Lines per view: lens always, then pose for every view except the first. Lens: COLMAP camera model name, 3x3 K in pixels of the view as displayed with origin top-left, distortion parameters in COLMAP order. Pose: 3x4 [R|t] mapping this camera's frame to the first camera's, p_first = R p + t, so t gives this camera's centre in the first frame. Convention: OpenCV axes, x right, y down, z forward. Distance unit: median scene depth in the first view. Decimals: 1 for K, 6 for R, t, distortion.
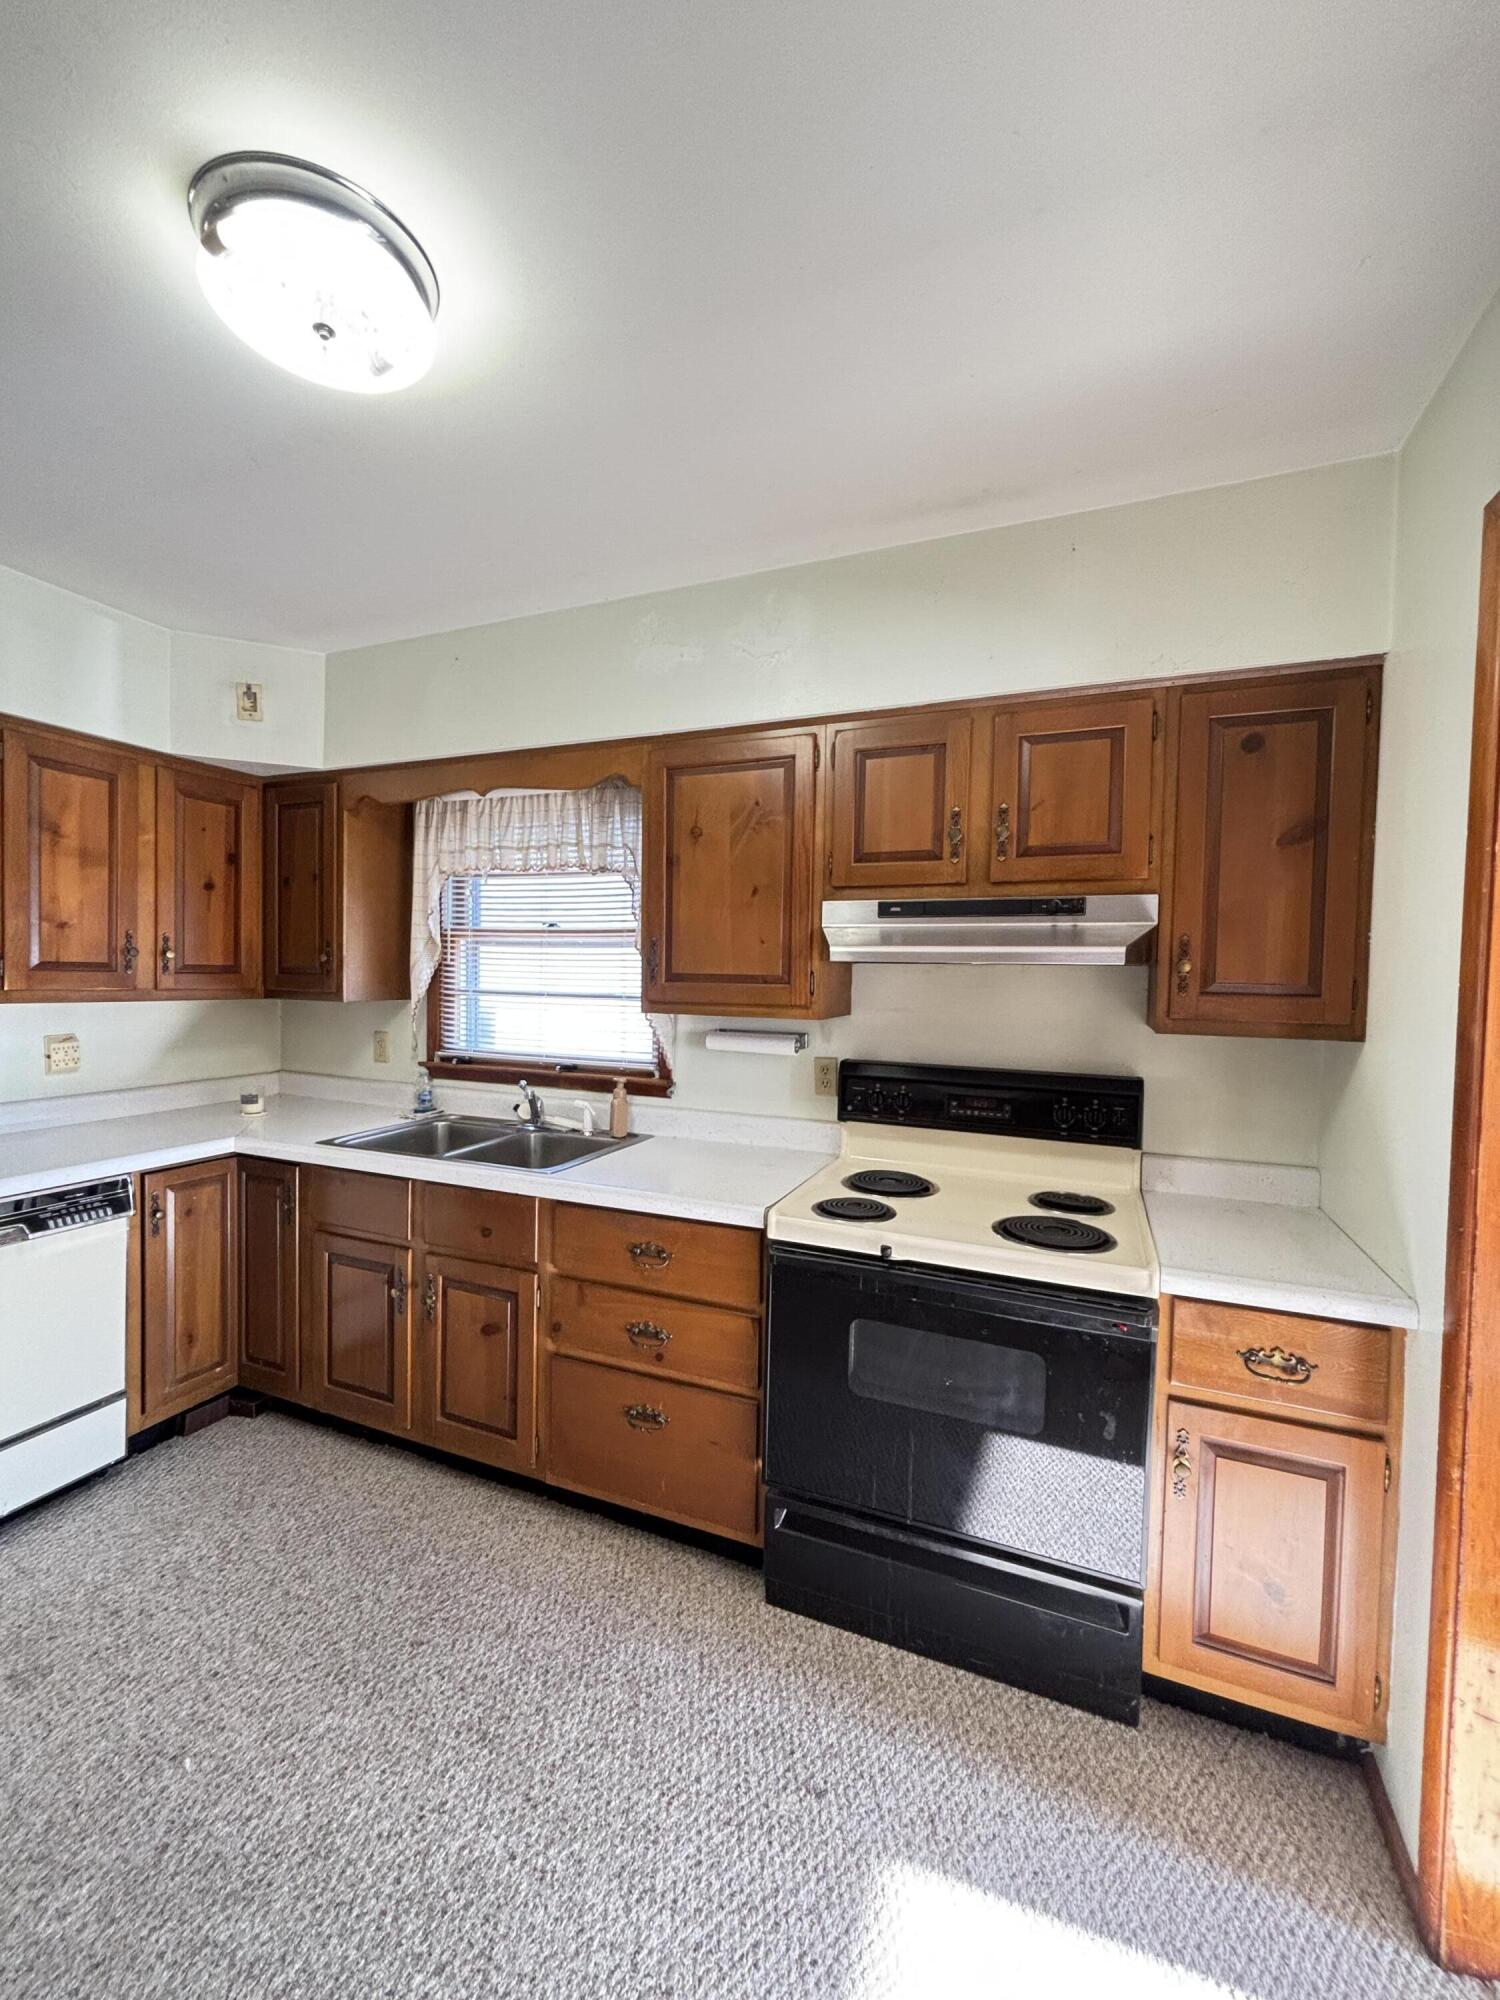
lens RADIAL K [[809.2, 0, 754.8], [0, 809.2, 997.7], [0, 0, 1]] dist [0.000227, -0.001133]
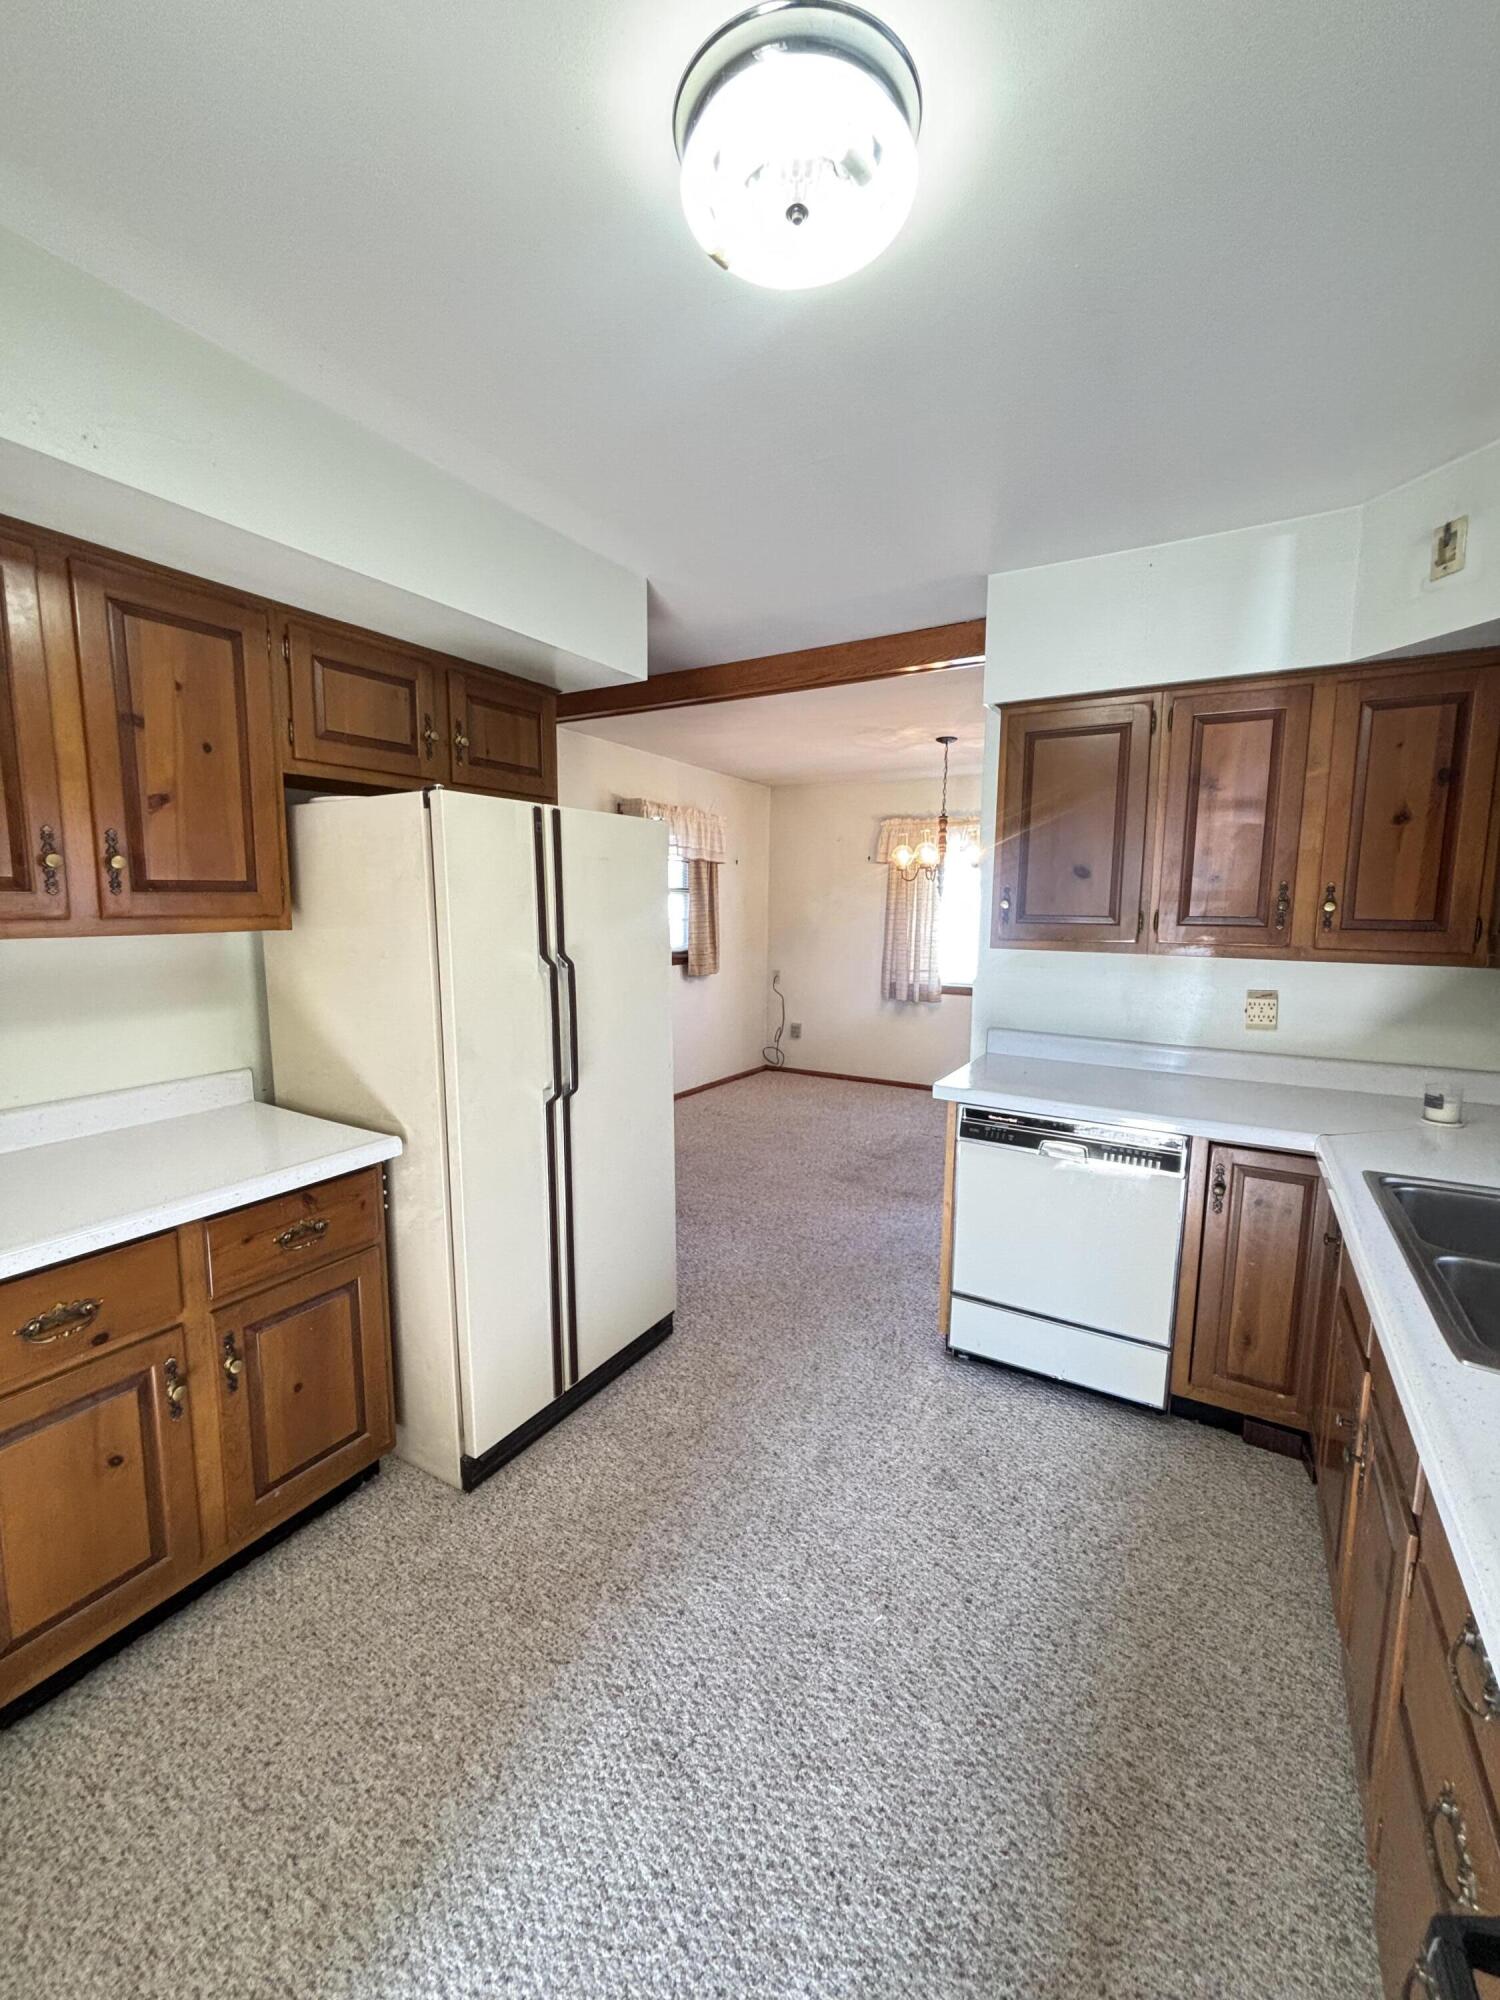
lens RADIAL K [[809.2, 0, 754.8], [0, 809.2, 997.7], [0, 0, 1]] dist [0.000227, -0.001133]
pose [[-0.145499, 0.096404, -0.984650, 0.346718], [-0.045186, 0.993555, 0.103953, -0.033898], [0.988326, 0.059618, -0.140205, 0.881251]]
